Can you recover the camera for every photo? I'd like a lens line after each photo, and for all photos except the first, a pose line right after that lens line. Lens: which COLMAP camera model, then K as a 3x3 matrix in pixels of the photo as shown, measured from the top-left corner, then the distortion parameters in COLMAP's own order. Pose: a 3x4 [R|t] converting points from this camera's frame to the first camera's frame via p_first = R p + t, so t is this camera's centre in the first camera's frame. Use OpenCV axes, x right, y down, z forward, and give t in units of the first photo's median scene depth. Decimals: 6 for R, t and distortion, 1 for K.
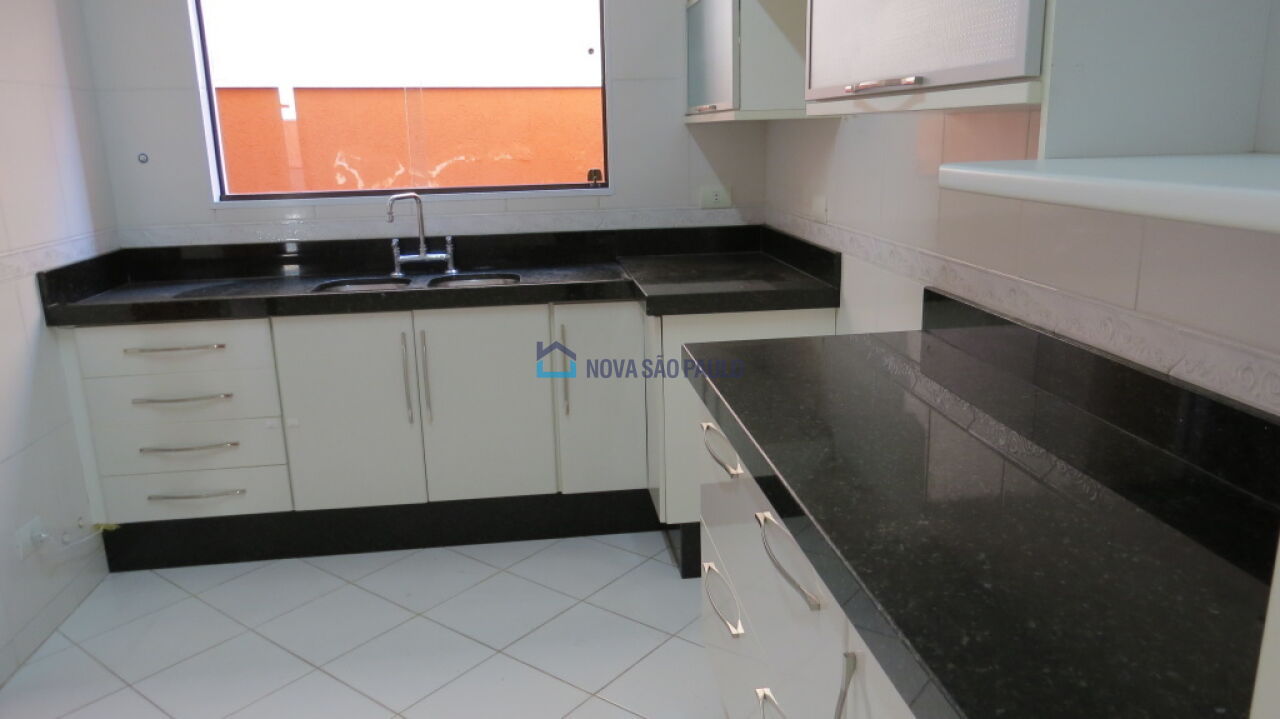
lens RADIAL K [[899.1, 0, 640.0], [0, 899.1, 359.5], [0, 0, 1]] dist [-0.006756, -0.002924]
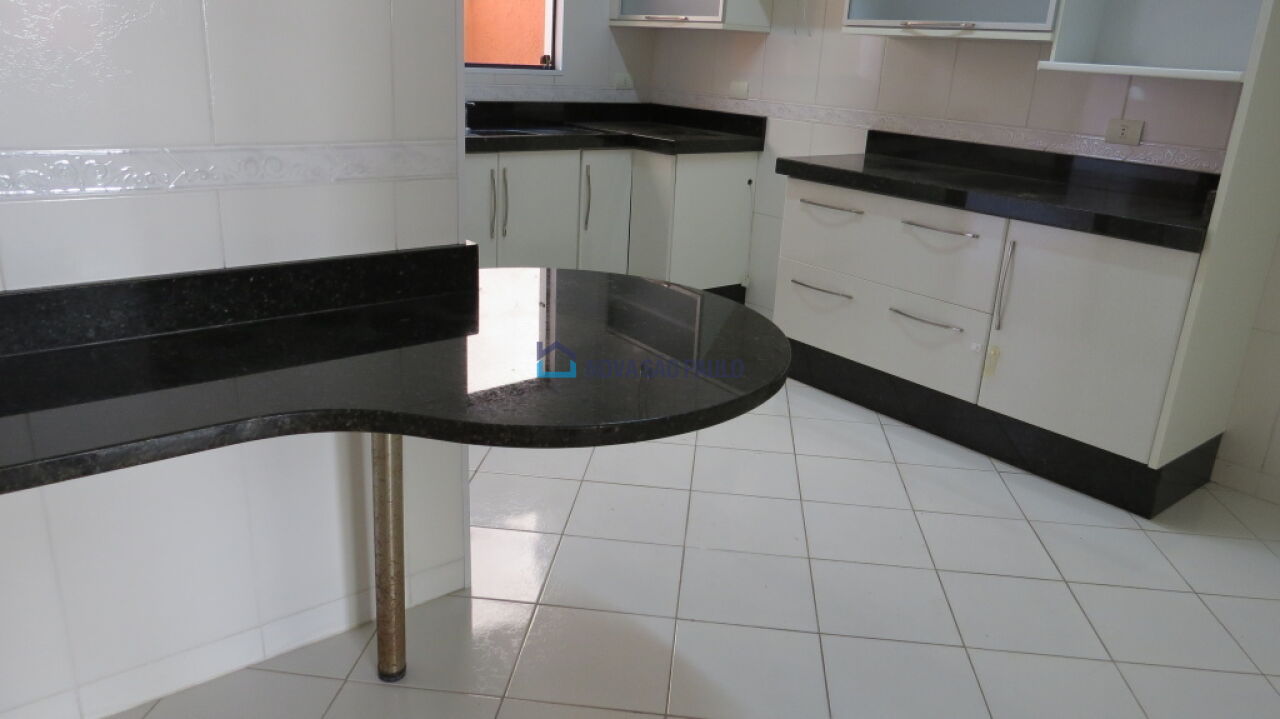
lens RADIAL K [[899.1, 0, 640.0], [0, 899.1, 359.5], [0, 0, 1]] dist [-0.006756, -0.002924]
pose [[0.848061, -0.106696, 0.519046, -0.796063], [0.057633, 0.992280, 0.109811, 0.116717], [-0.526755, -0.063212, 0.847663, -0.277820]]
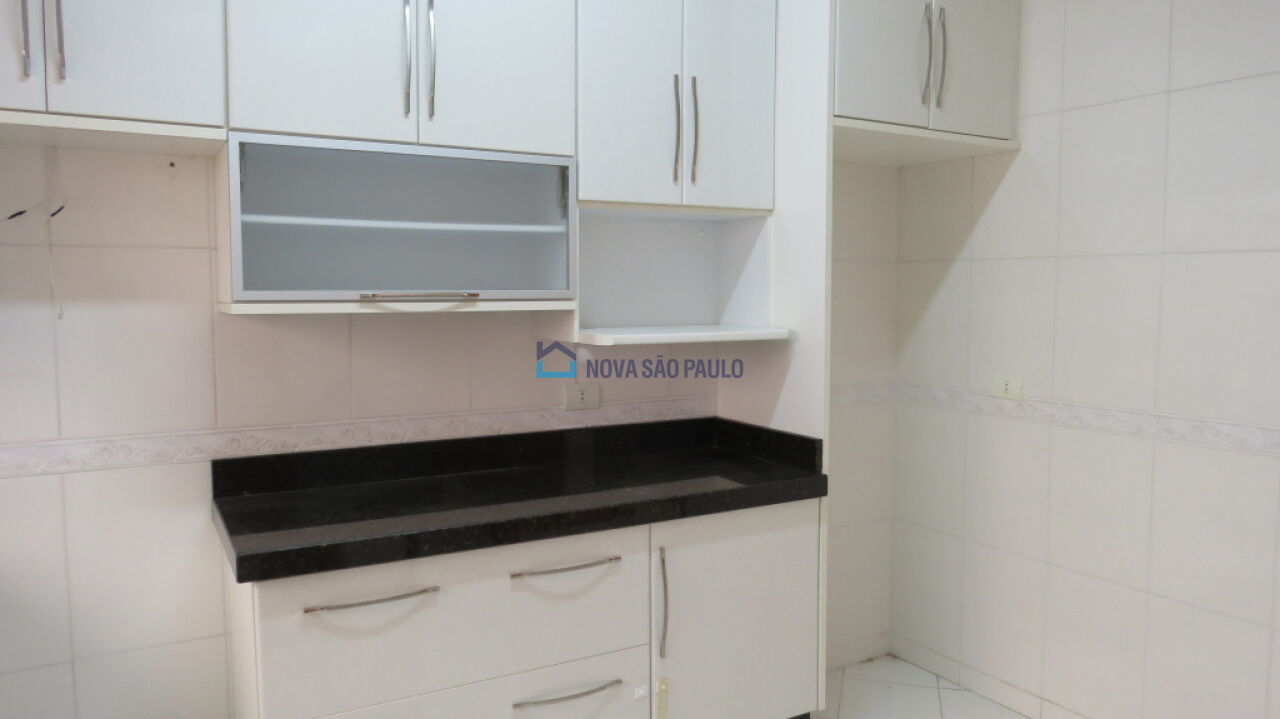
lens RADIAL K [[899.1, 0, 640.0], [0, 899.1, 359.5], [0, 0, 1]] dist [-0.006756, -0.002924]
pose [[-0.383954, -0.045260, 0.922242, -0.645613], [0.237337, 0.960402, 0.145943, -0.166188], [-0.892329, 0.274918, -0.358008, 0.618387]]
